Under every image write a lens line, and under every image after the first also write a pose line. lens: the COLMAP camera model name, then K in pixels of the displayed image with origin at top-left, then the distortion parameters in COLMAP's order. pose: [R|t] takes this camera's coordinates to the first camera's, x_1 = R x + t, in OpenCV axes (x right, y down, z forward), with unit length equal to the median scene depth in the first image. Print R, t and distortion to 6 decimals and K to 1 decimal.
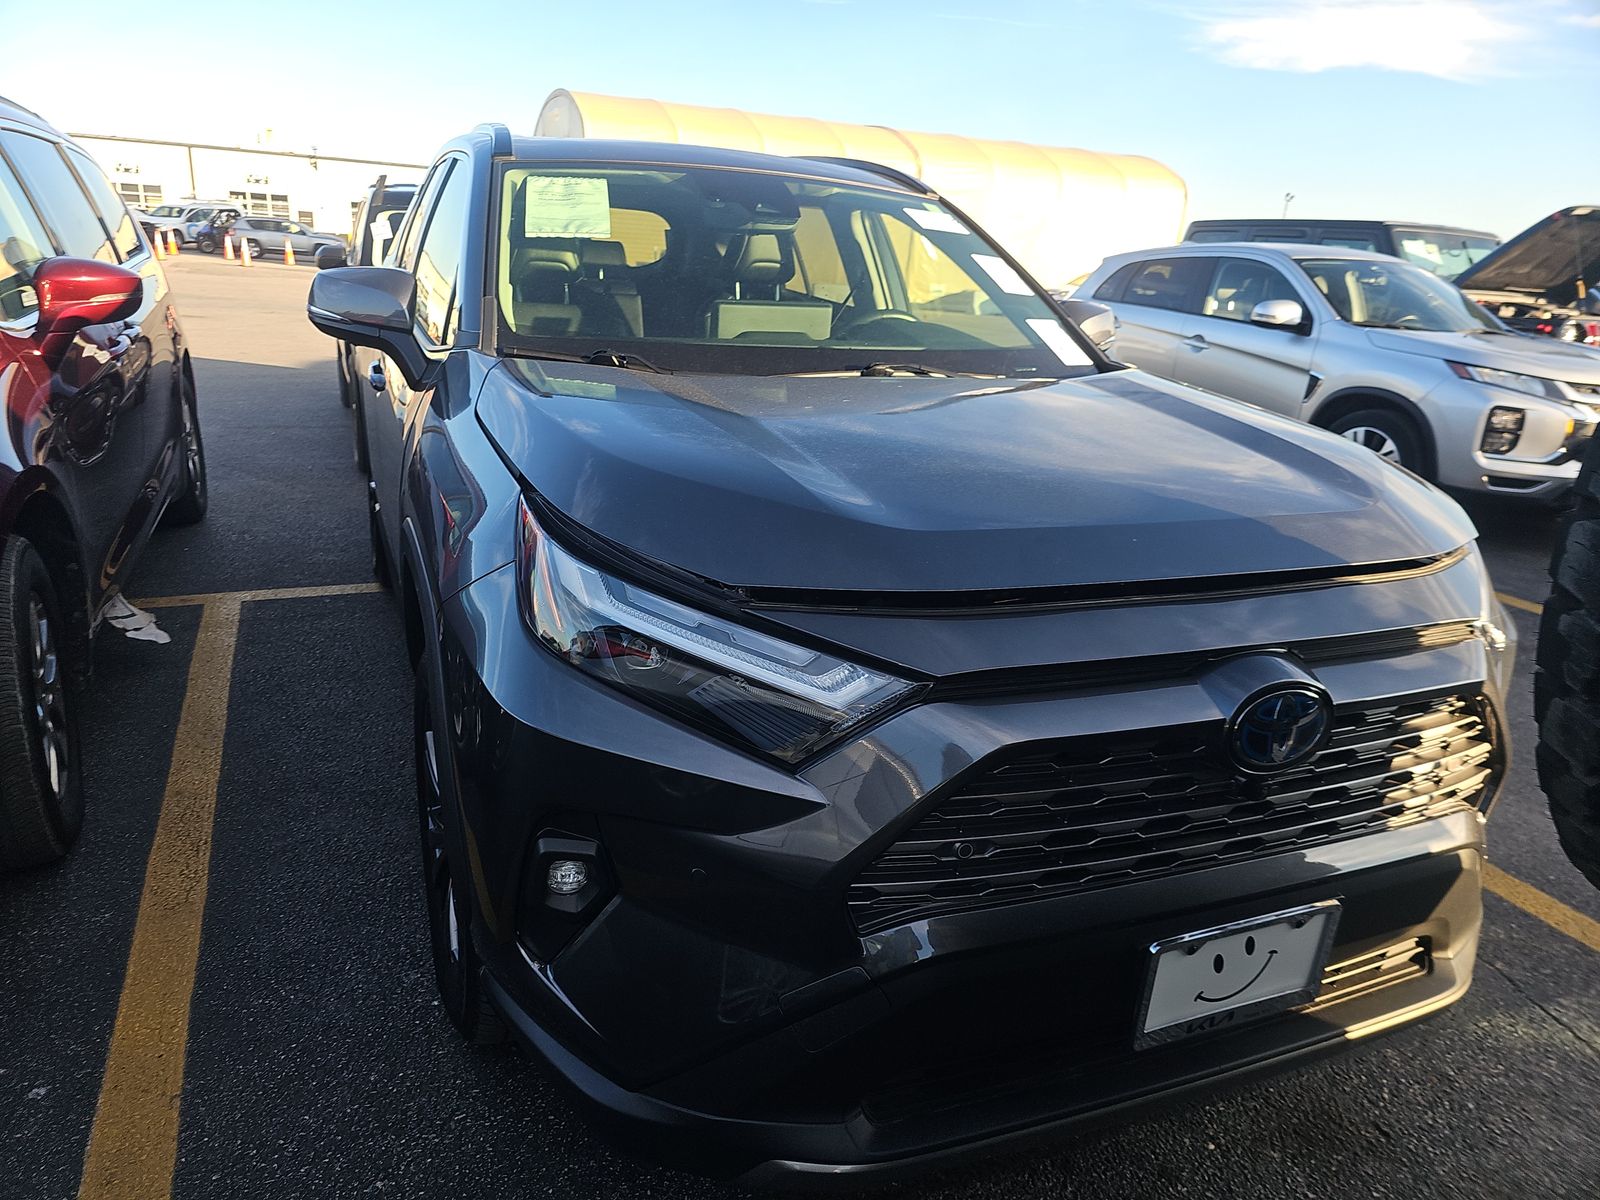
lens RADIAL K [[1059.6, 0, 761.4], [0, 1059.6, 625.8], [0, 0, 1]] dist [0.045904, -0.037706]
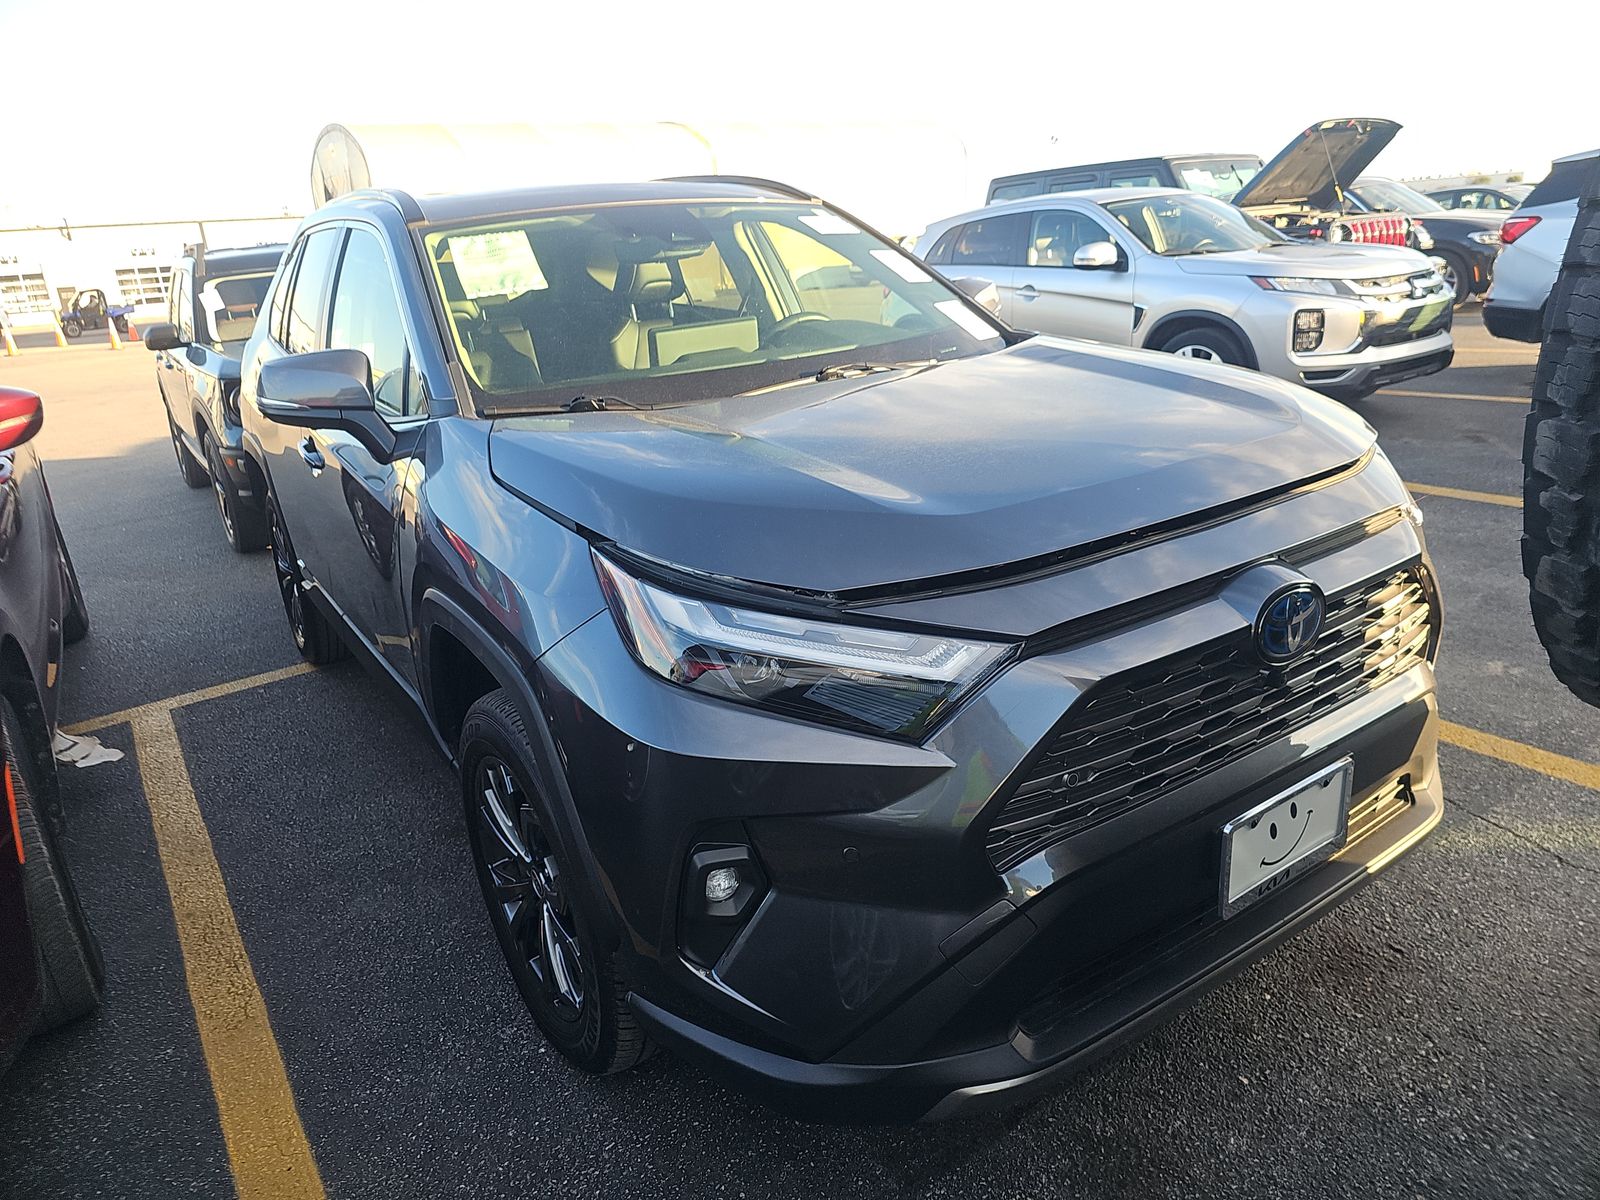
lens RADIAL K [[1060.2, 0, 800.0], [0, 1060.2, 600.0], [0, 0, 1]] dist [0.056141, -0.048897]
pose [[0.970290, -0.189702, 0.150168, -0.142398], [0.191955, 0.981404, -0.000519, -0.022141], [-0.147277, 0.029329, 0.988660, -0.063579]]
